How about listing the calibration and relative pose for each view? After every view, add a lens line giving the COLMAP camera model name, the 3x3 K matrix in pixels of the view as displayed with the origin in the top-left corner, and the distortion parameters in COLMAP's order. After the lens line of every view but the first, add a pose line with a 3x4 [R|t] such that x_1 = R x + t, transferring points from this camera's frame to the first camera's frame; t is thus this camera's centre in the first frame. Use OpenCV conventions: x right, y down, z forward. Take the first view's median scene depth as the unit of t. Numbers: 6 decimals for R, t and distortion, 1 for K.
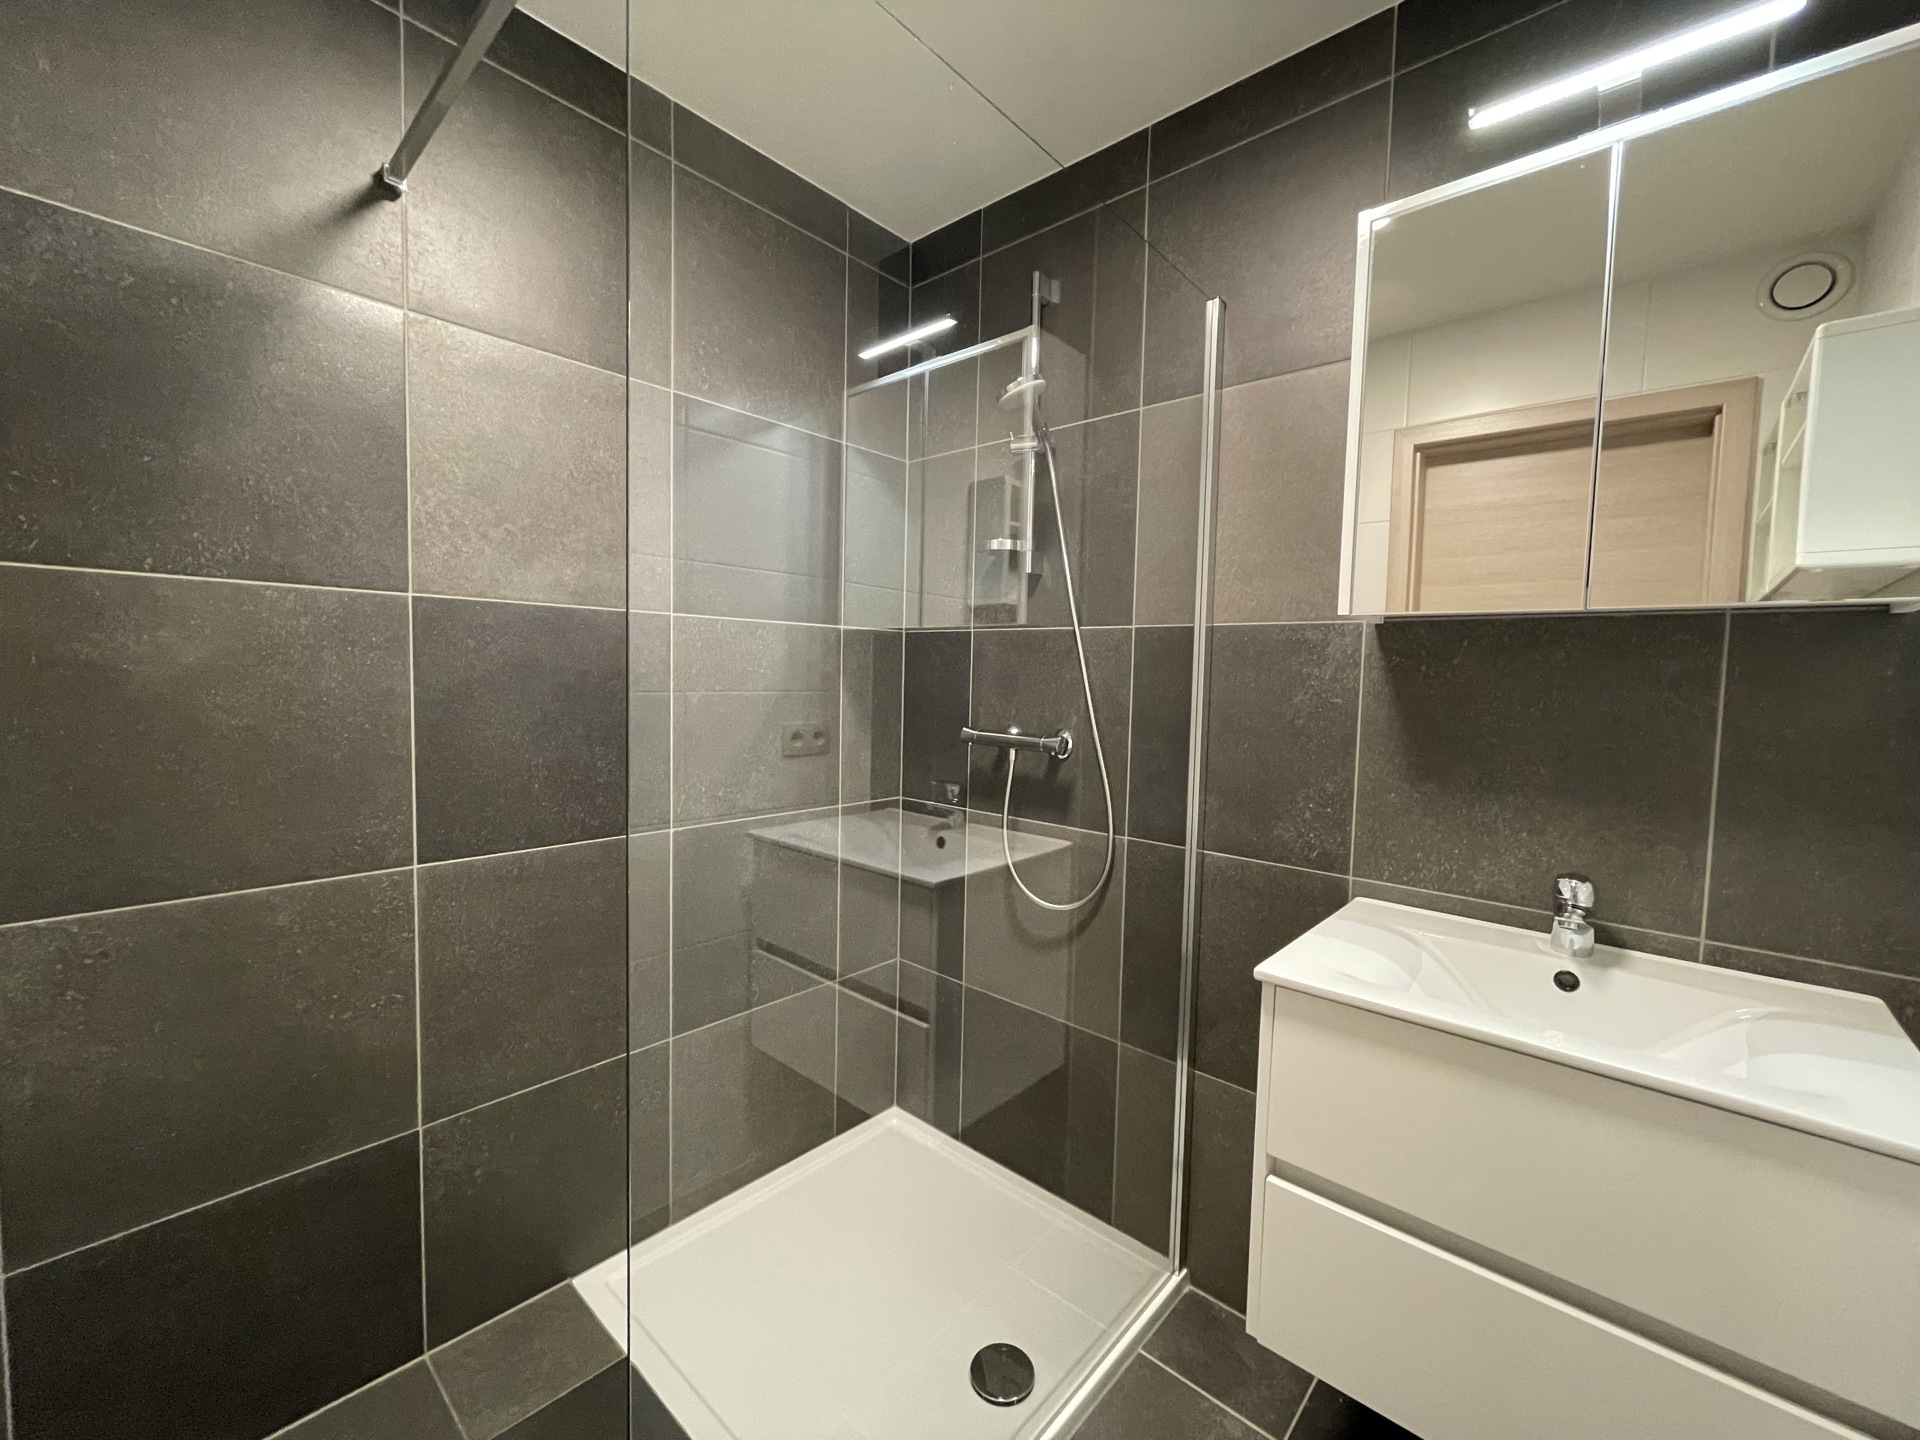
lens RADIAL K [[783.5, 0, 955.0], [0, 783.5, 713.3], [0, 0, 1]] dist [0.003405, 0.000460]
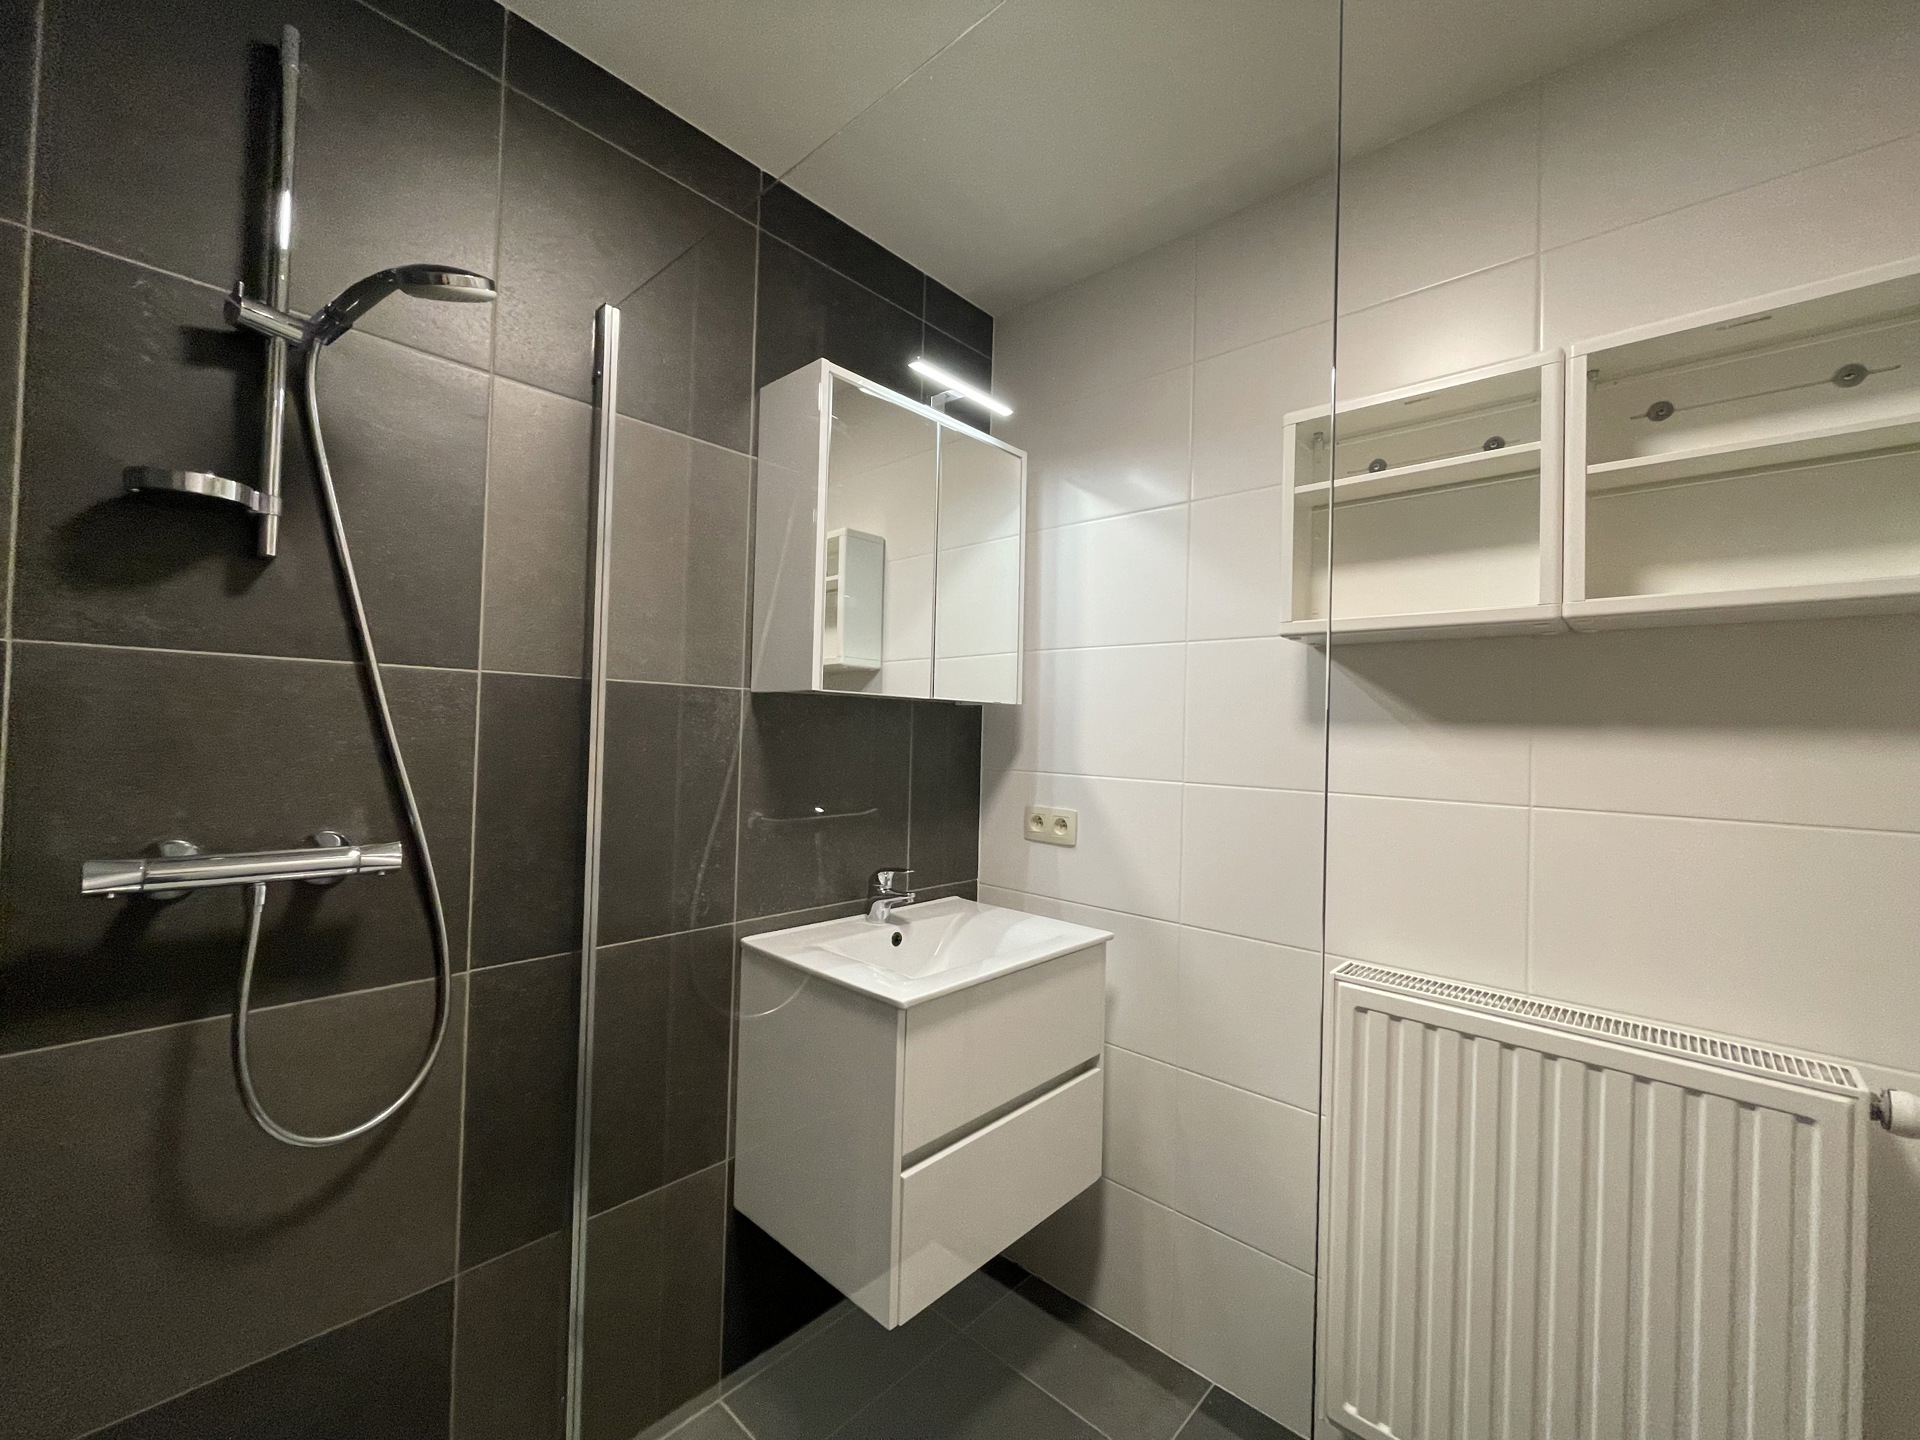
lens RADIAL K [[777.2, 0, 960.0], [0, 777.2, 720.0], [0, 0, 1]] dist [-0.001867, -0.000809]
pose [[0.013848, -0.003178, 0.999899, -0.551779], [0.030350, 0.999536, 0.002757, -0.063599], [-0.999443, 0.030309, 0.013938, 0.643813]]
